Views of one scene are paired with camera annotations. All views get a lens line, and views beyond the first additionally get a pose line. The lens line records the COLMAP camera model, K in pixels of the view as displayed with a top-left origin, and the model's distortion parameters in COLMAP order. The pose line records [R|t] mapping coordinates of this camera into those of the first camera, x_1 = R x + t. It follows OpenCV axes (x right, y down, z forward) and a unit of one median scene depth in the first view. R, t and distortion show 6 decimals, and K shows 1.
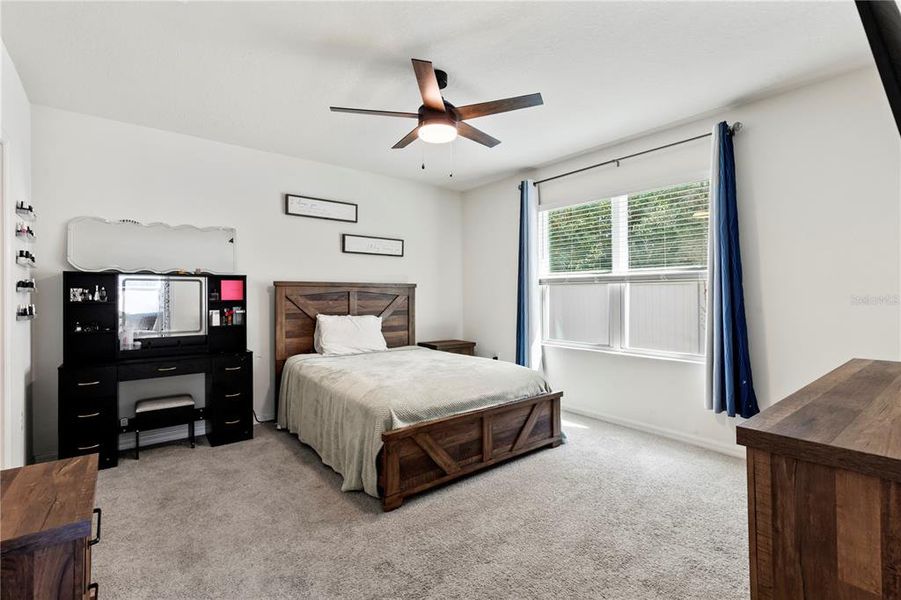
lens RADIAL K [[412.1, 0, 450.2], [0, 412.1, 303.6], [0, 0, 1]] dist [0.000673, 0.000226]
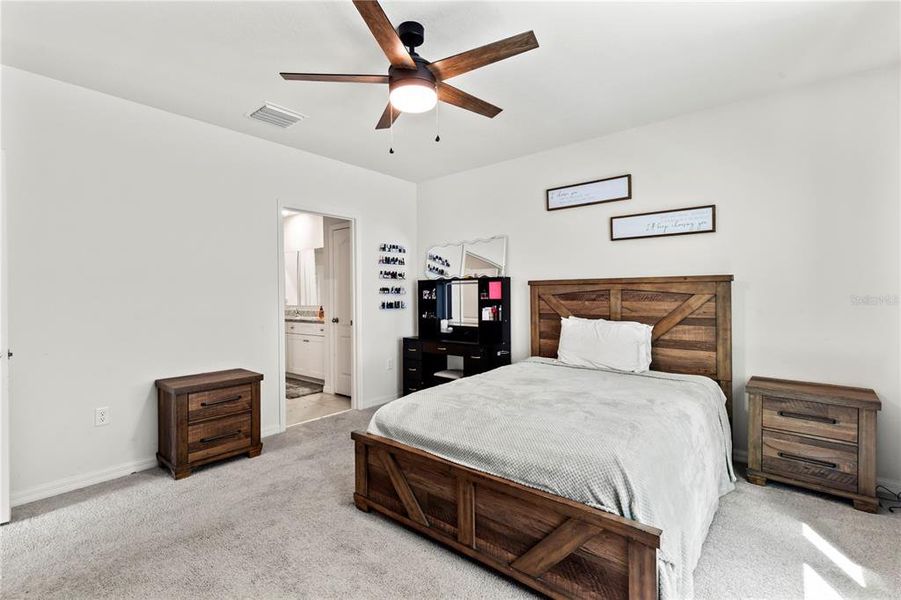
lens RADIAL K [[412.1, 0, 450.2], [0, 412.1, 303.6], [0, 0, 1]] dist [0.000673, 0.000226]
pose [[0.187281, 0.023284, -0.982030, 0.523036], [-0.014706, 0.999673, 0.020897, -0.016027], [0.982196, 0.010528, 0.187562, 0.606833]]
